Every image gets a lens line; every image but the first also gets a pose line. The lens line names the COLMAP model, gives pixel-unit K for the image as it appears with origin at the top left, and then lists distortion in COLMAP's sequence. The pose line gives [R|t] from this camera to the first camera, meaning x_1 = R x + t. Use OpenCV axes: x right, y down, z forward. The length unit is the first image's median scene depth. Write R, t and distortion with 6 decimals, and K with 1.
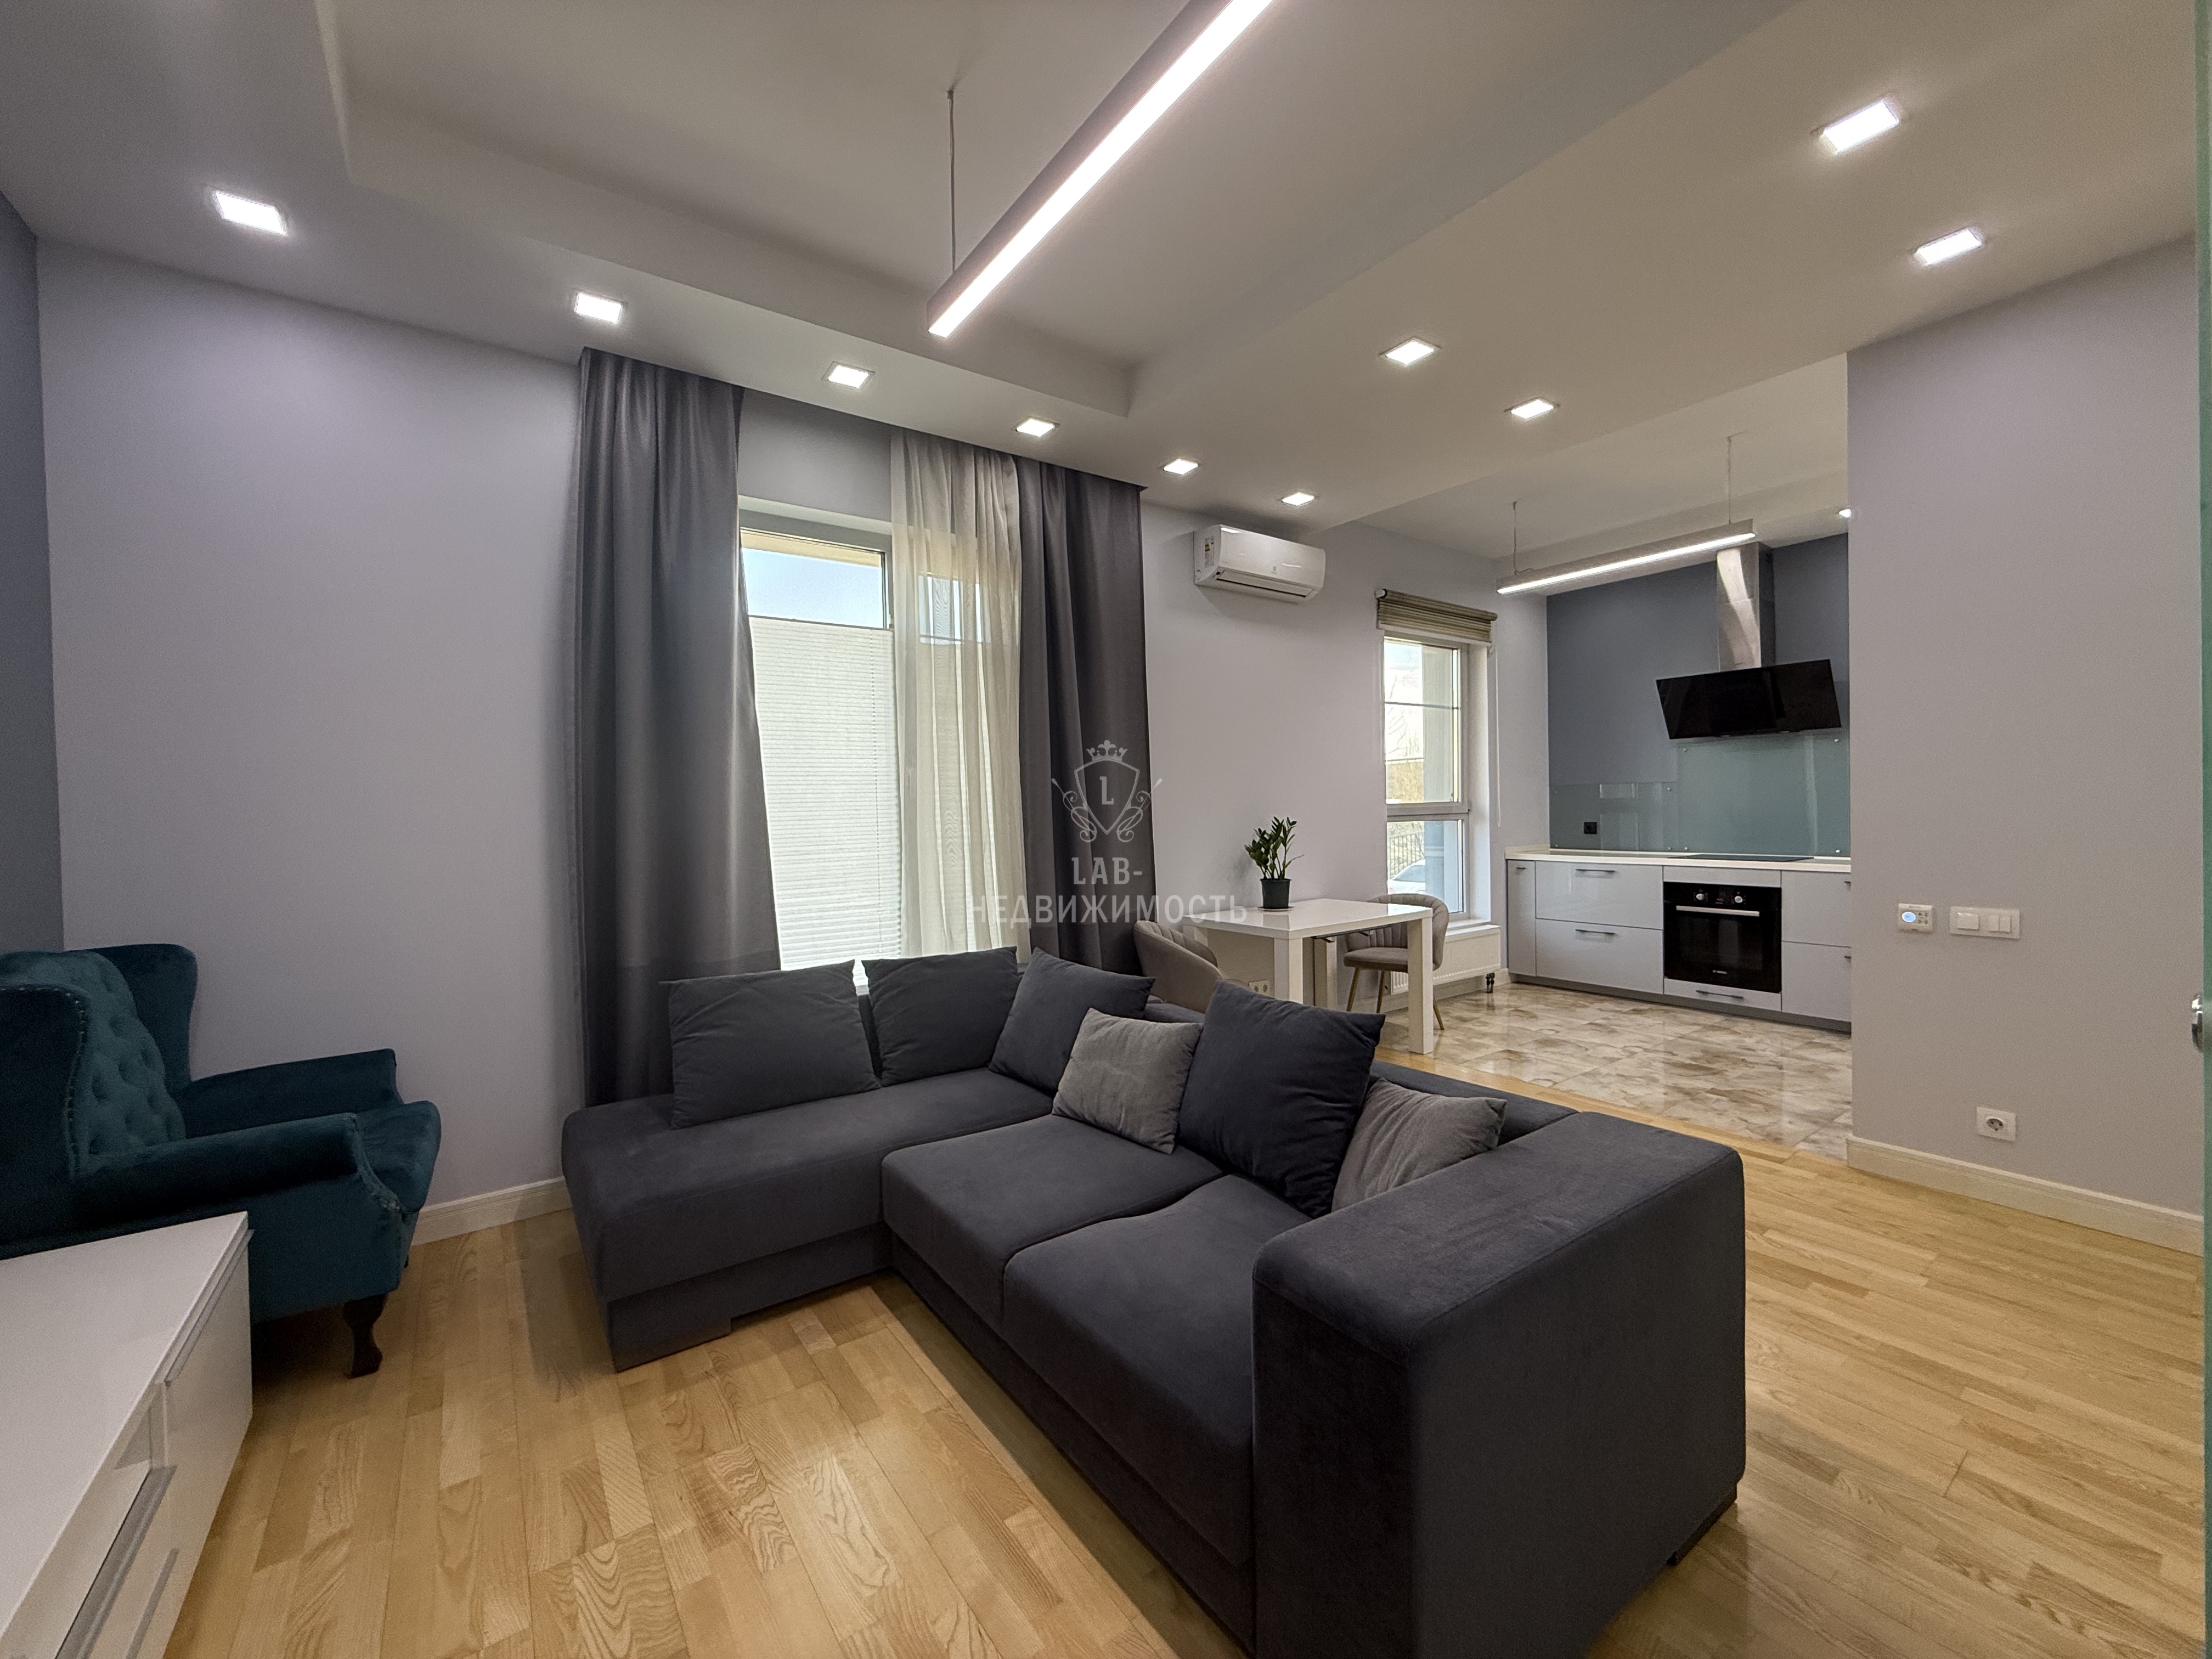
lens RADIAL K [[877.3, 0, 1087.8], [0, 877.3, 820.9], [0, 0, 1]] dist [0.000103, 0.000512]
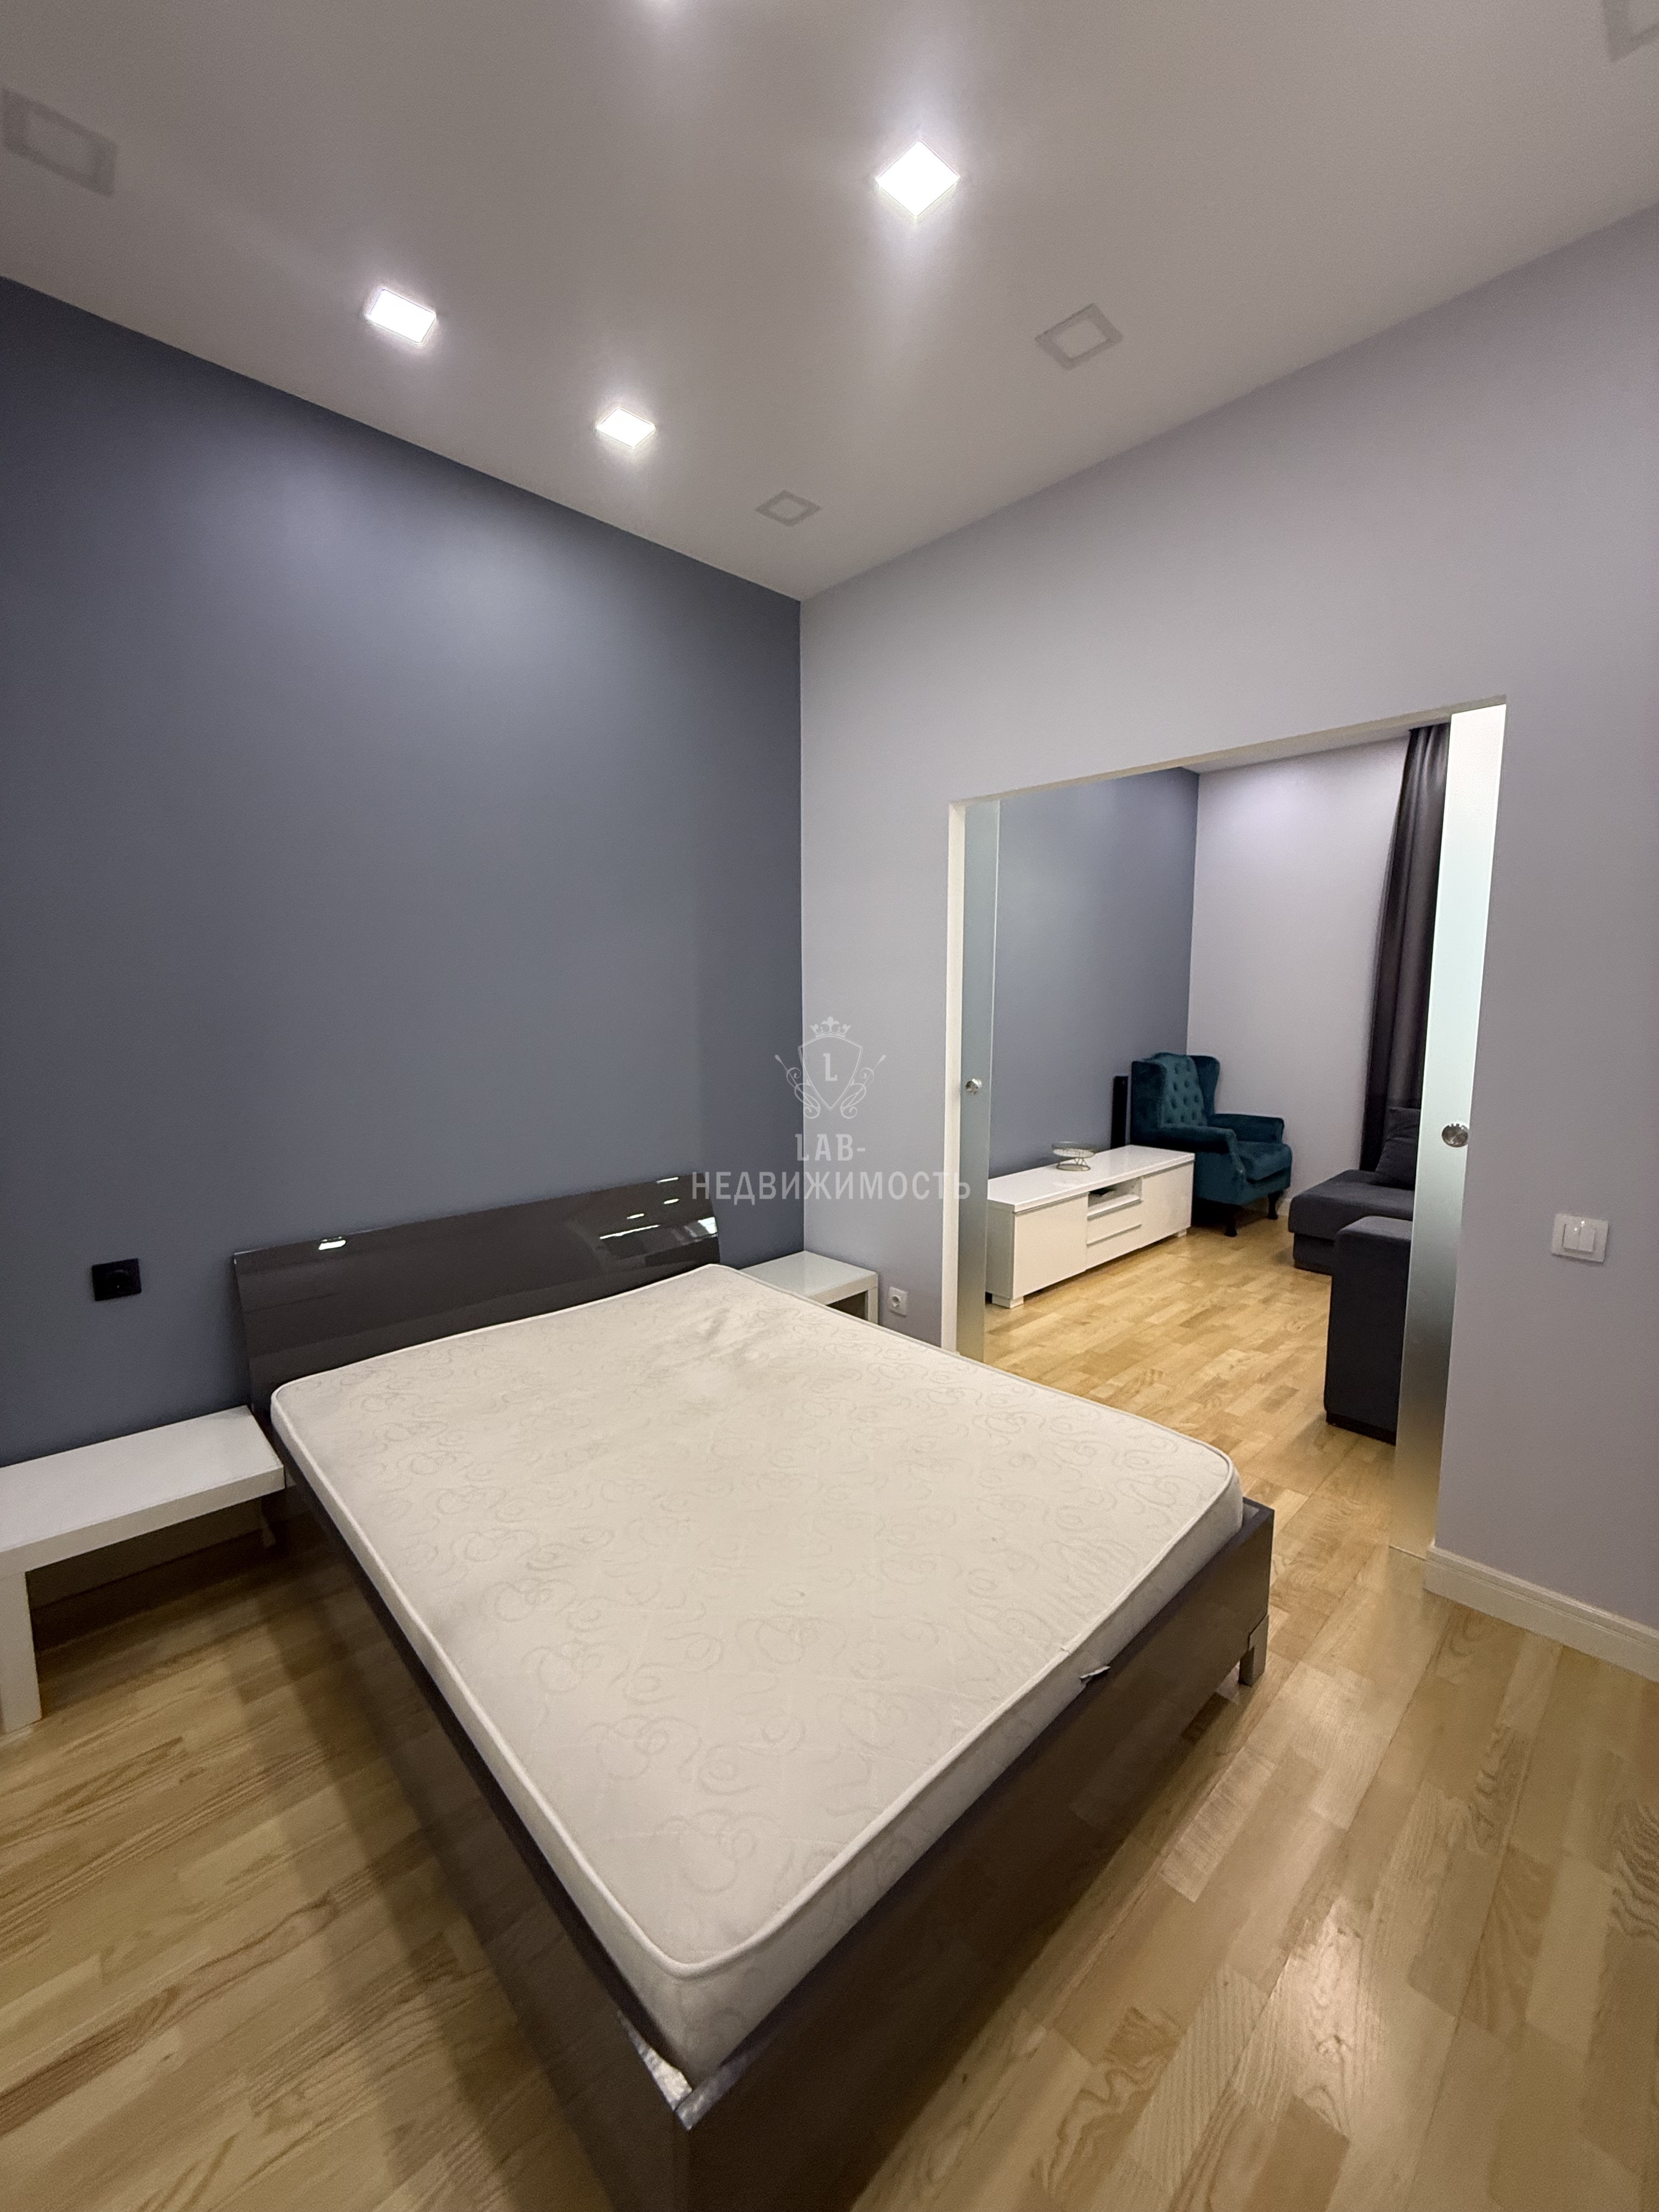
lens RADIAL K [[877.3, 0, 843.1], [0, 877.3, 1096.8], [0, 0, 1]] dist [0.000103, 0.000512]
pose [[0.163682, 0.139622, -0.976583, 0.866654], [-0.014722, 0.990169, 0.139097, -0.052189], [0.986403, -0.008391, 0.164129, -0.297640]]
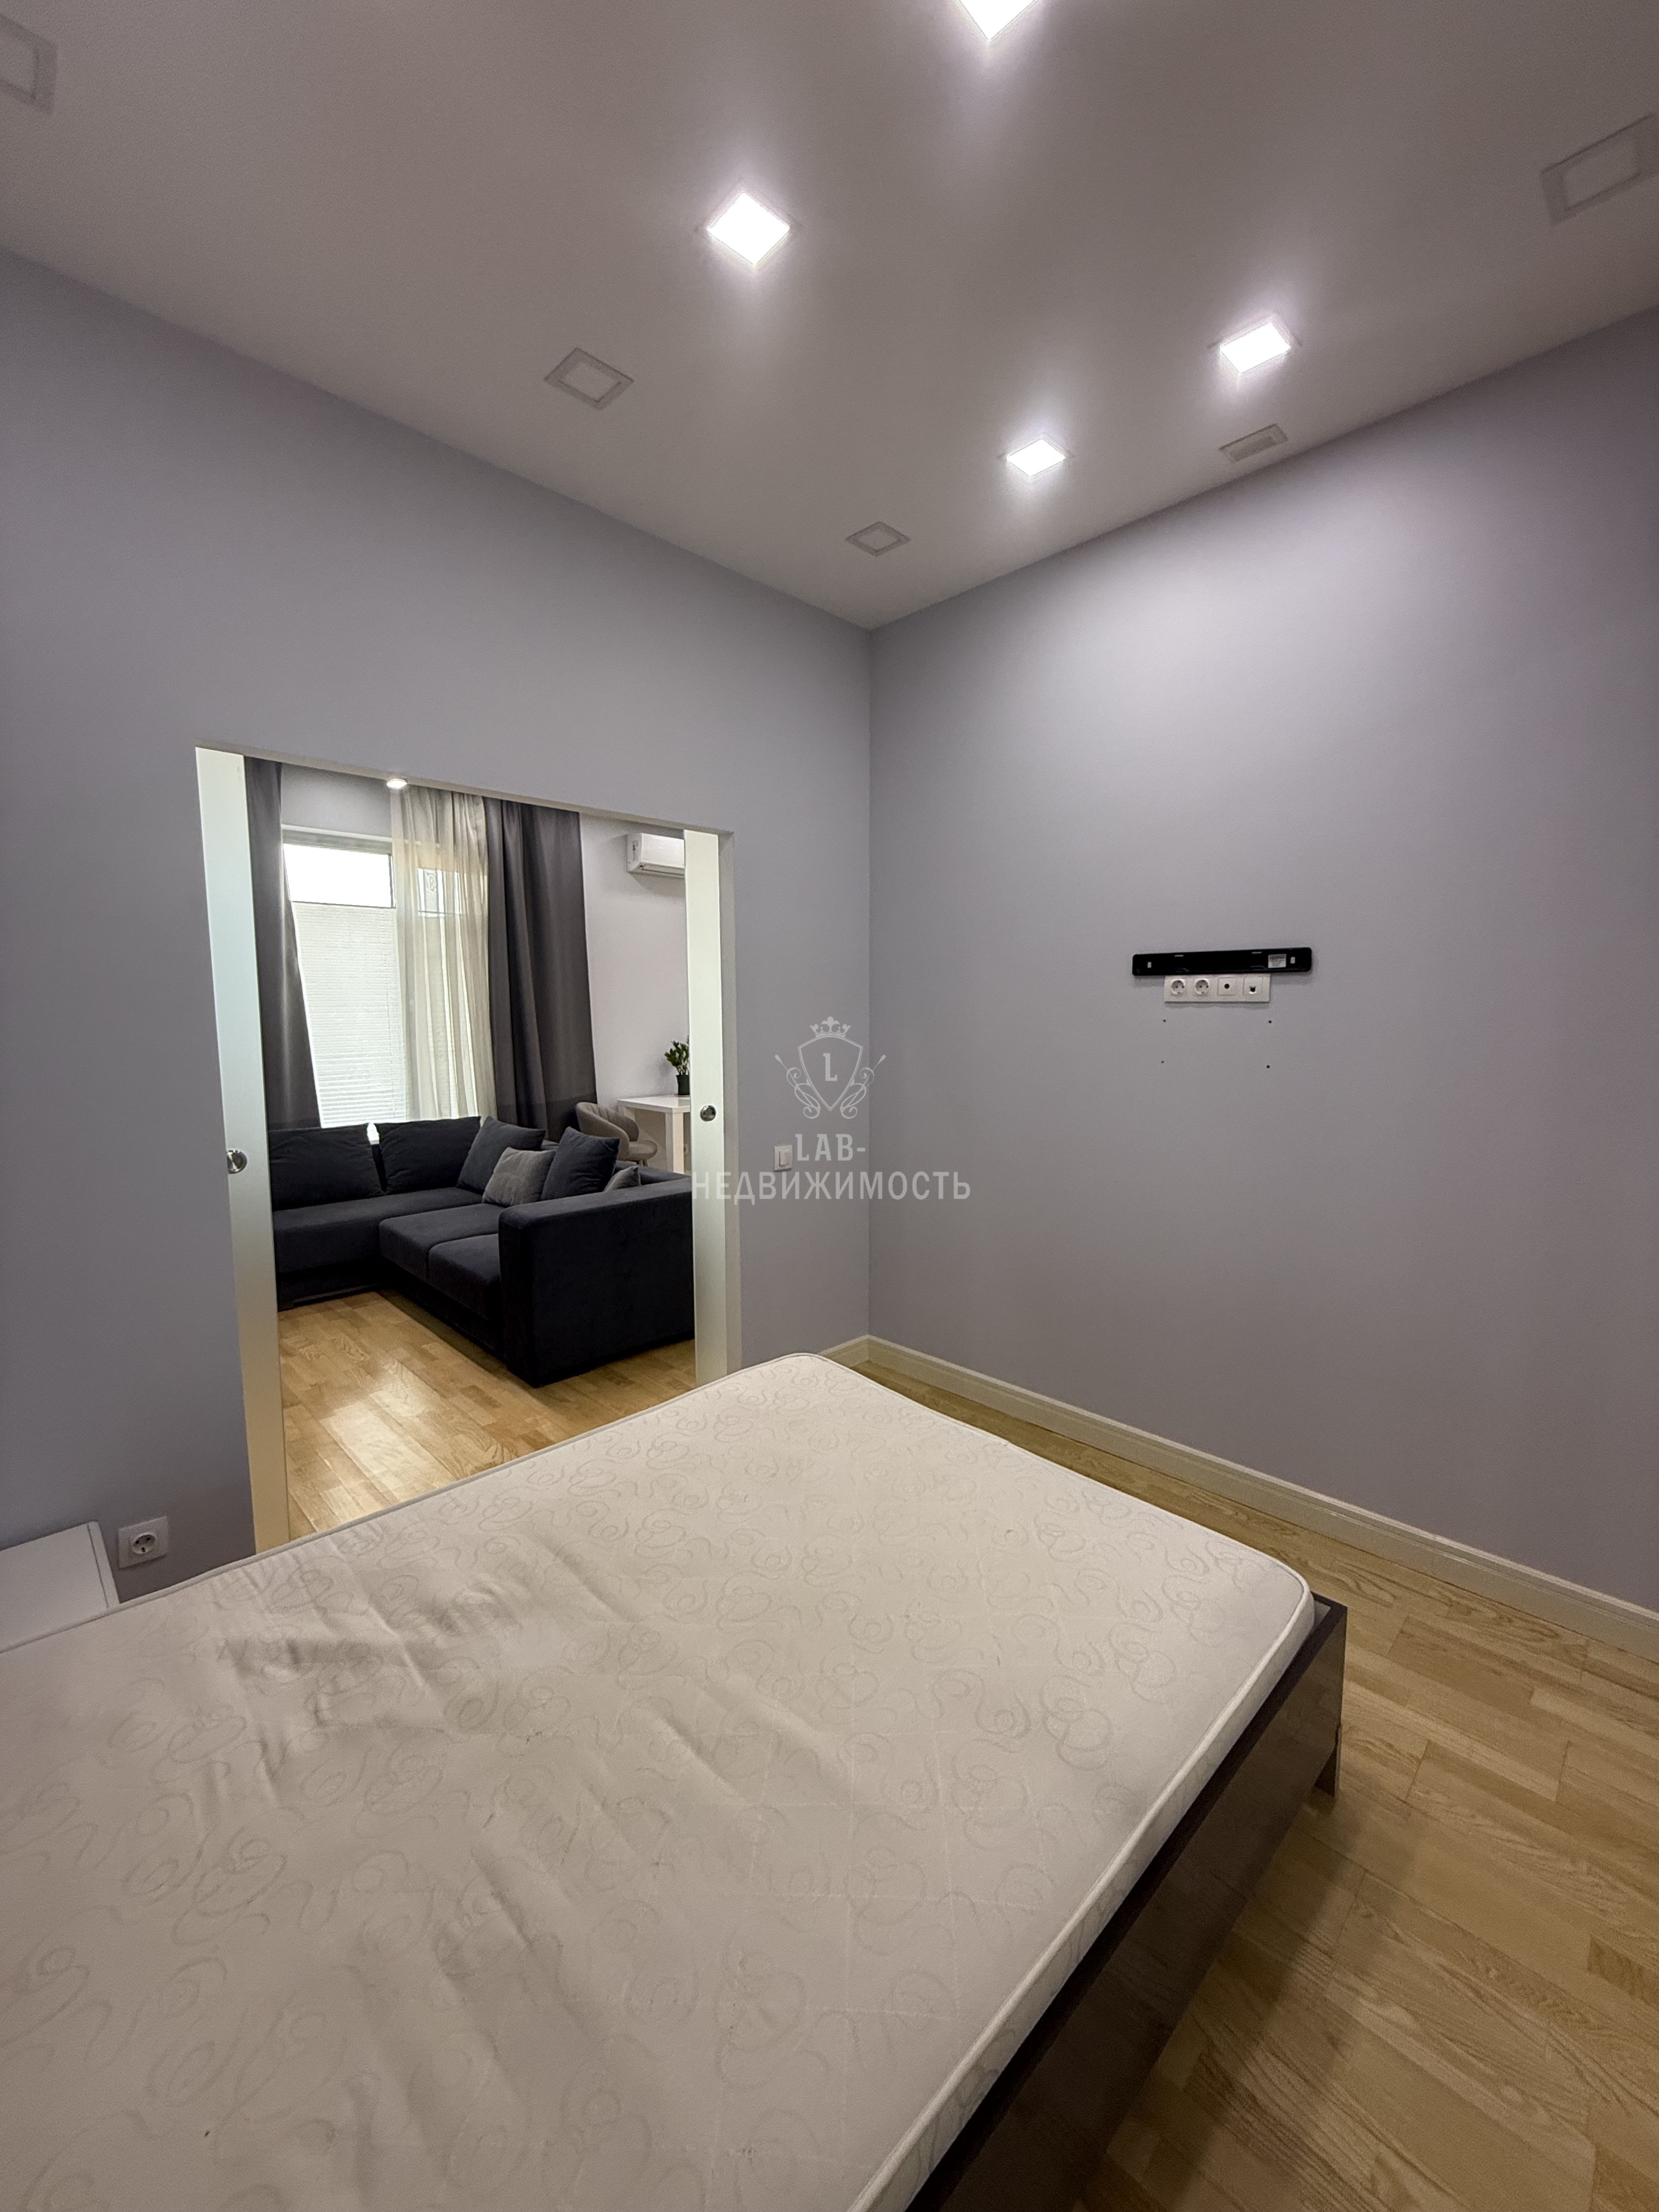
lens RADIAL K [[877.3, 0, 824.2], [0, 877.3, 1097.6], [0, 0, 1]] dist [0.000103, 0.000512]
pose [[0.986469, 0.003091, 0.163917, 0.289914], [-0.017861, 0.995898, 0.088708, -0.046174], [-0.162971, -0.090435, 0.982477, -0.709511]]
